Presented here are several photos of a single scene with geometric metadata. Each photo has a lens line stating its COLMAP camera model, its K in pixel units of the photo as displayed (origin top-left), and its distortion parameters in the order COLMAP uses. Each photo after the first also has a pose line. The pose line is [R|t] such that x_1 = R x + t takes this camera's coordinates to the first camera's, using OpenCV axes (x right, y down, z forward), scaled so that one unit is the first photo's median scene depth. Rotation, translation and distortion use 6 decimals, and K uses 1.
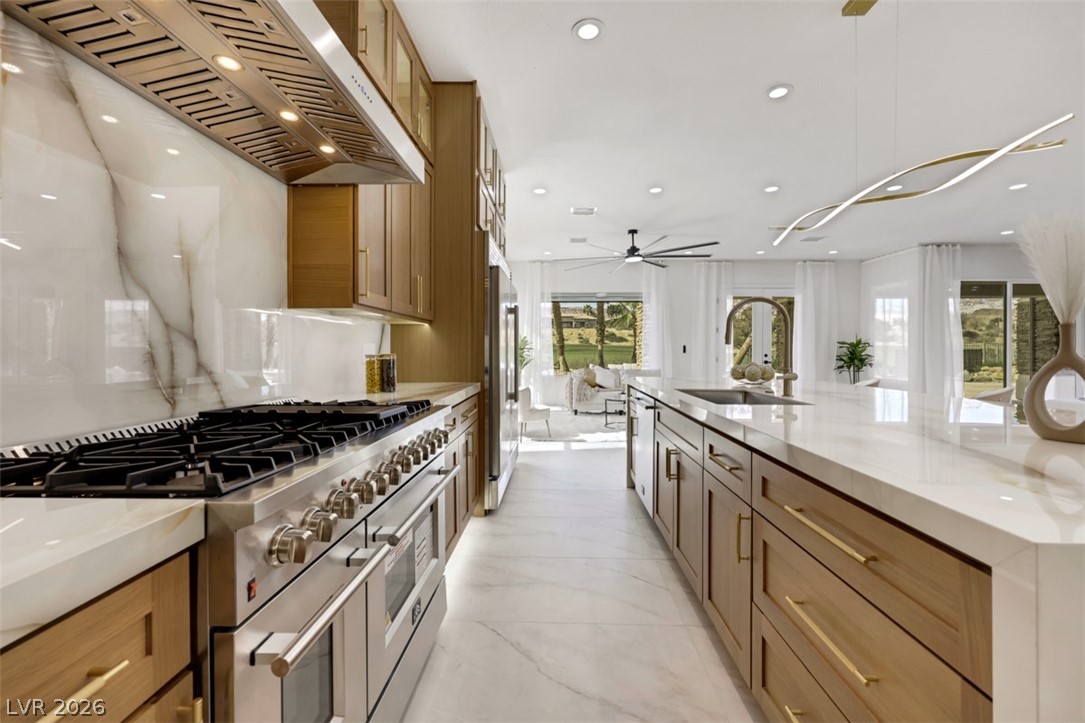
lens RADIAL K [[444.1, 0, 551.8], [0, 444.1, 353.7], [0, 0, 1]] dist [0.000238, -0.000035]
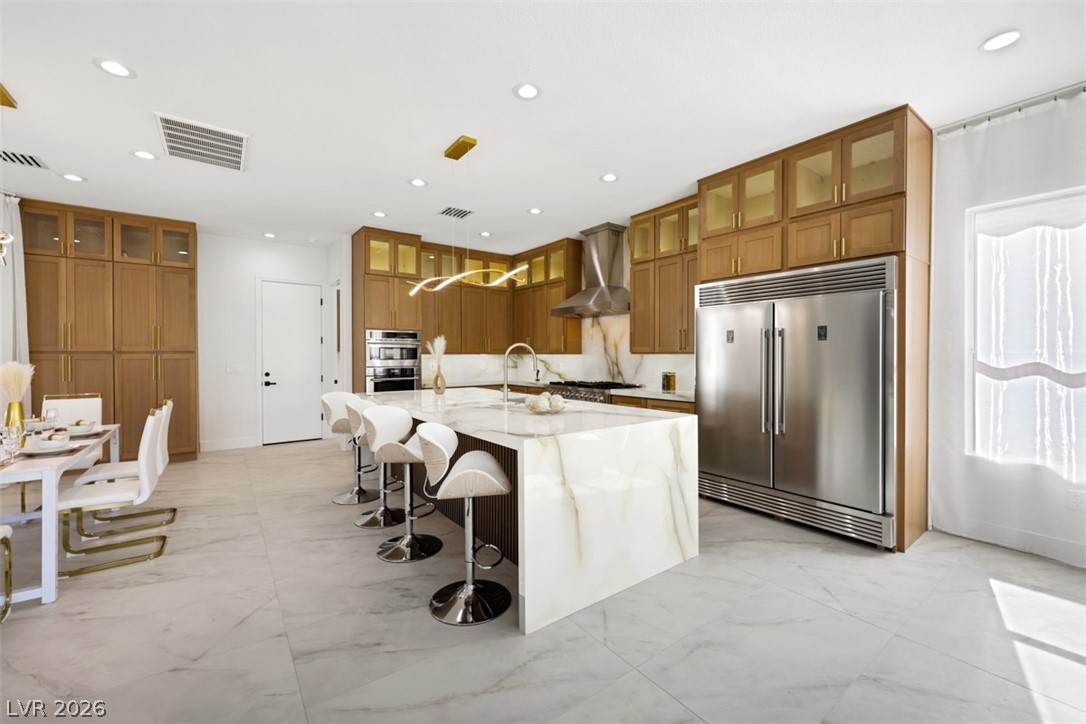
lens RADIAL K [[444.2, 0, 543.0], [0, 444.2, 358.5], [0, 0, 1]] dist [-0.000186, -0.000235]
pose [[-0.797671, 0.000870, -0.603093, 0.471708], [-0.007692, 0.999903, 0.011616, -0.028812], [0.603044, 0.013904, -0.797587, 0.808340]]
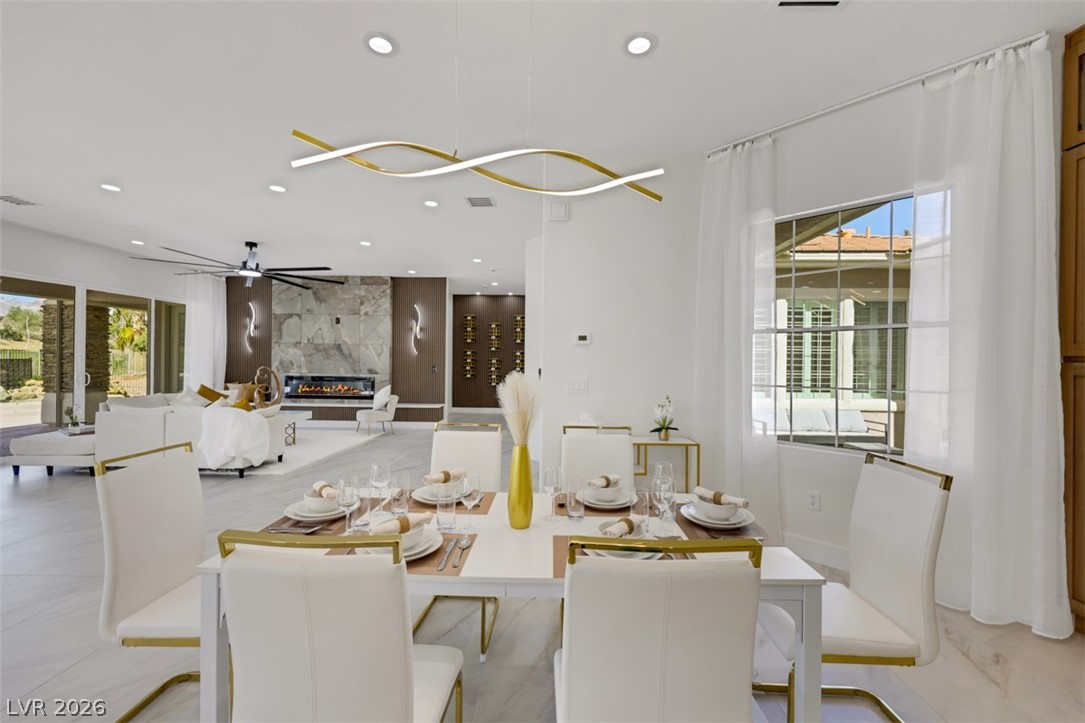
lens RADIAL K [[462.8, 0, 537.7], [0, 462.8, 362.8], [0, 0, 1]] dist [-0.016234, 0.000101]
pose [[0.021484, -0.006210, 0.999750, 0.374822], [-0.003468, 0.999974, 0.006286, -0.026779], [-0.999763, -0.003602, 0.021462, 0.122200]]
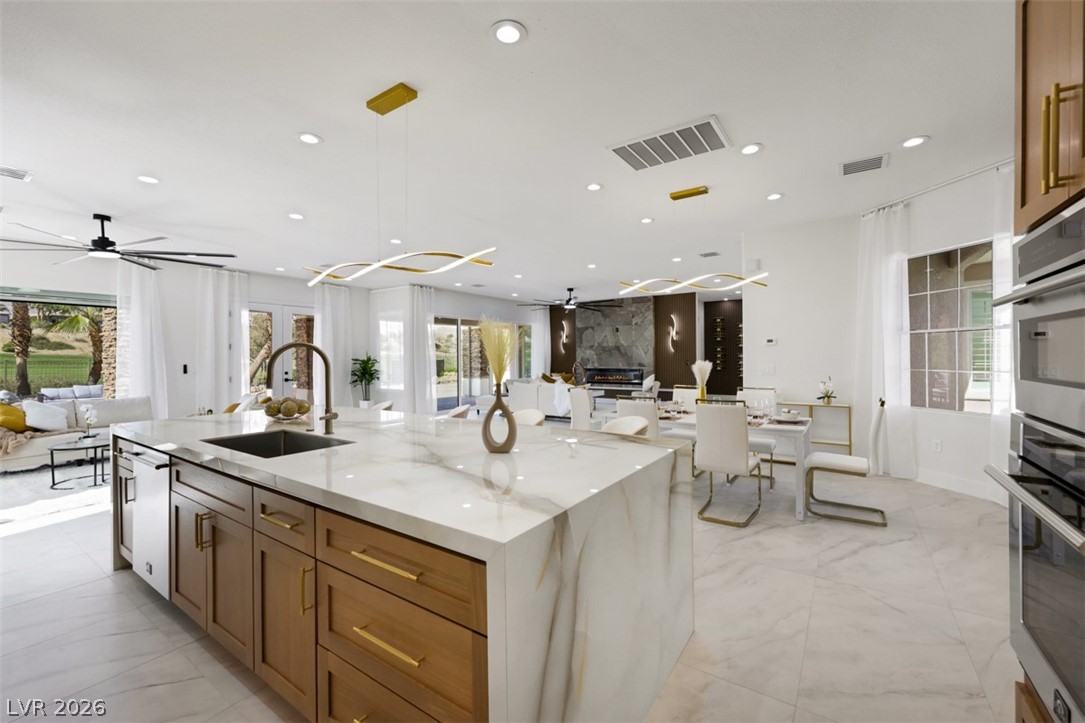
lens RADIAL K [[438.3, 0, 540.4], [0, 438.3, 357.2], [0, 0, 1]] dist [-0.001229, -0.000355]
pose [[0.549303, -0.007935, 0.835586, -0.028654], [0.015866, 0.999874, -0.000935, -0.028085], [-0.835473, 0.013771, 0.549359, -0.011851]]
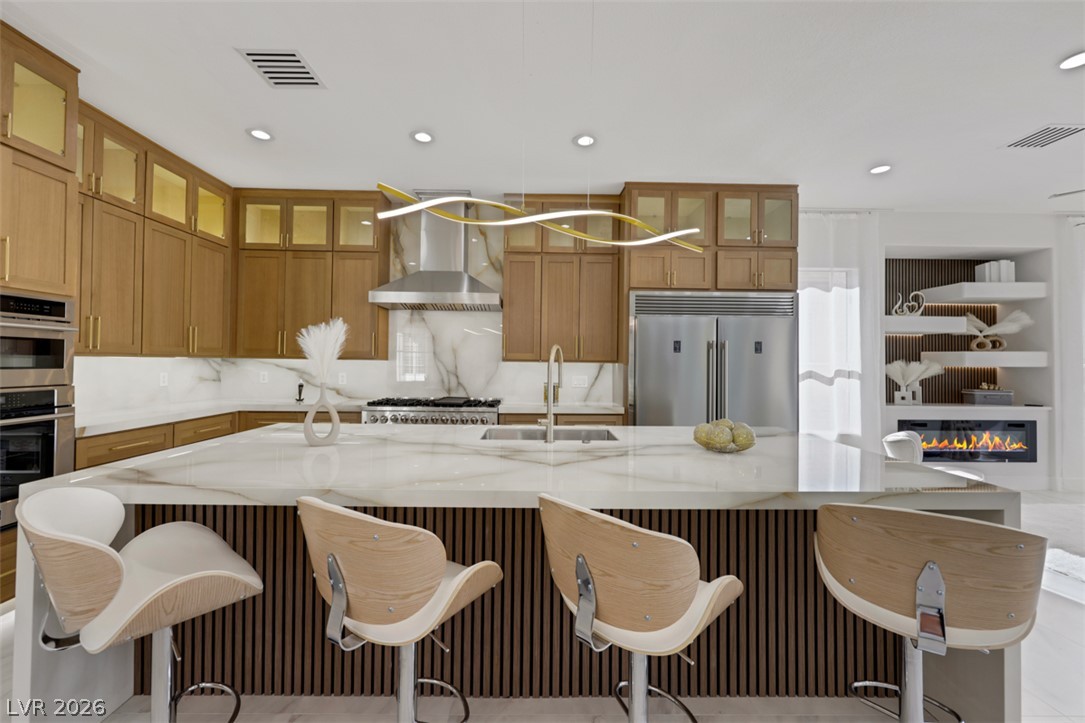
lens RADIAL K [[433.5, 0, 542.5], [0, 433.5, 361.5], [0, 0, 1]] dist [0.000795, 0.000119]
pose [[0.032795, -0.005618, -0.999446, 0.501149], [-0.018587, 0.999808, -0.006230, -0.025795], [0.999289, 0.018781, 0.032684, 0.314642]]
